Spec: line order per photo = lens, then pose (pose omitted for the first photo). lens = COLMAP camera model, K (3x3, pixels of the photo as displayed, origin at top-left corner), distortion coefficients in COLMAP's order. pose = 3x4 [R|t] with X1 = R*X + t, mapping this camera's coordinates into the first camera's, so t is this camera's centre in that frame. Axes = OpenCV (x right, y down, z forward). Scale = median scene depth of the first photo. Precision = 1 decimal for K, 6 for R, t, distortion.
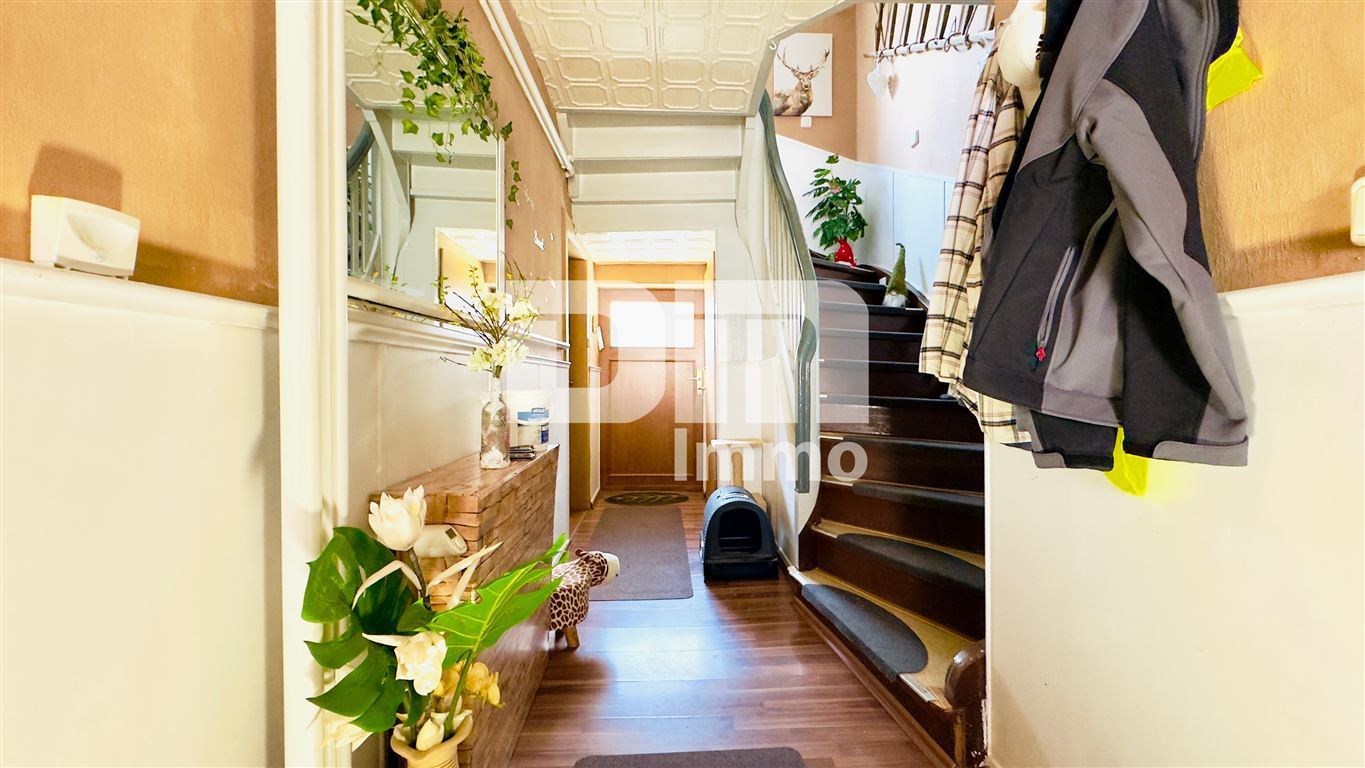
lens RADIAL K [[543.1, 0, 682.5], [0, 543.1, 384.0], [0, 0, 1]] dist [-0.001759, -0.000080]
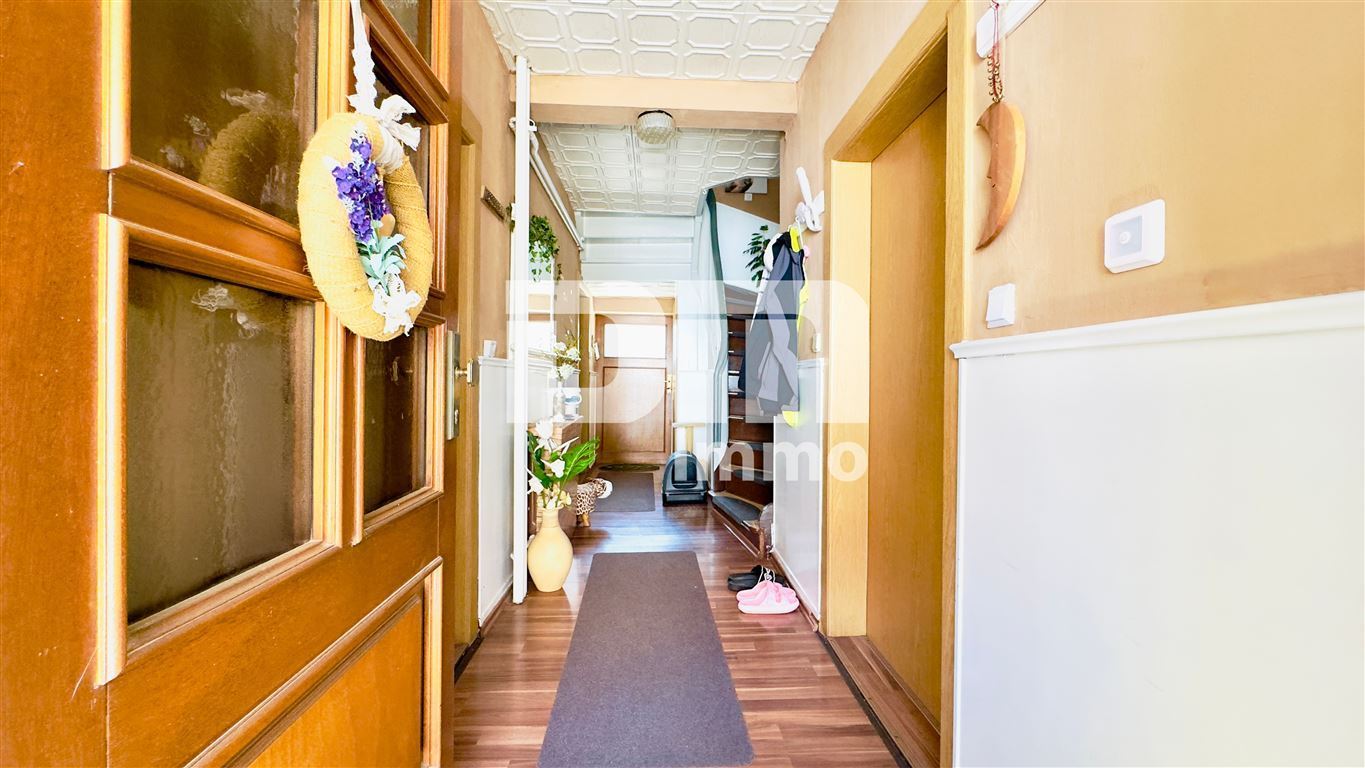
lens RADIAL K [[543.1, 0, 682.5], [0, 543.1, 384.0], [0, 0, 1]] dist [-0.001759, -0.000080]
pose [[0.999743, 0.009904, 0.020400, 0.046654], [-0.009848, 0.999947, -0.002850, -0.000487], [-0.020427, 0.002649, 0.999788, -0.490536]]
